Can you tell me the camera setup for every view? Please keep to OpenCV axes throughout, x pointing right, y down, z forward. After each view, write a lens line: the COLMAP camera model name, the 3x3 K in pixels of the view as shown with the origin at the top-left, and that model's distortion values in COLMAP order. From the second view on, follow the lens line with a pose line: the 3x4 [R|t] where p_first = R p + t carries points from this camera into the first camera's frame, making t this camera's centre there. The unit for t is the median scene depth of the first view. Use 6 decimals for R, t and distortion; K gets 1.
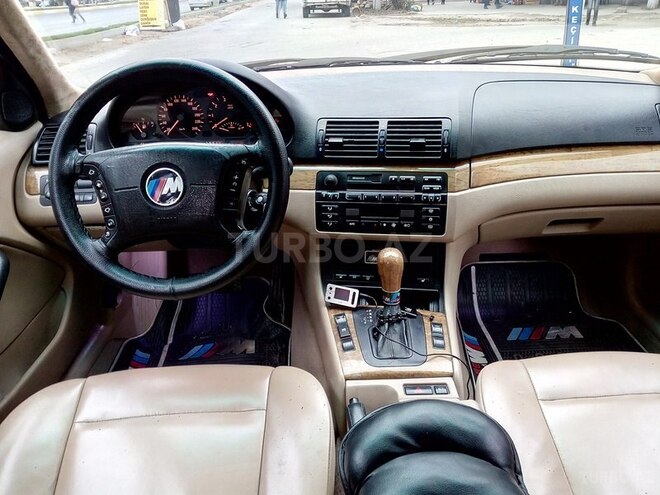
lens RADIAL K [[543.2, 0, 338.4], [0, 543.2, 251.2], [0, 0, 1]] dist [0.098323, -0.174964]
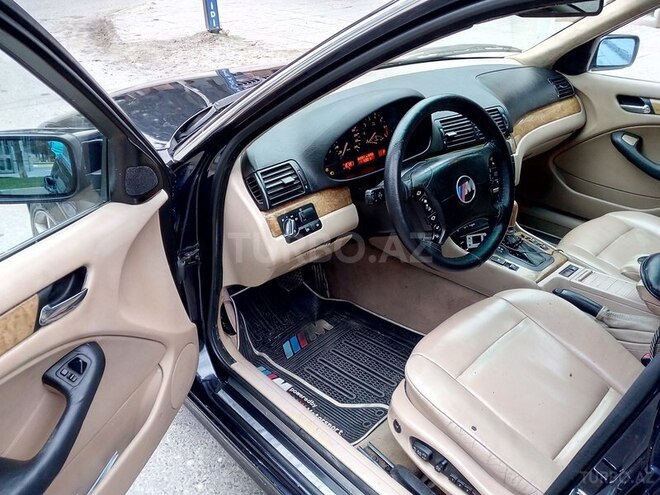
lens RADIAL K [[543.2, 0, 338.4], [0, 543.2, 251.2], [0, 0, 1]] dist [0.098323, -0.174964]
pose [[0.713759, -0.314565, 0.625777, -1.156511], [0.273900, 0.947678, 0.163968, -0.226587], [-0.644614, 0.054366, 0.762573, 0.152308]]
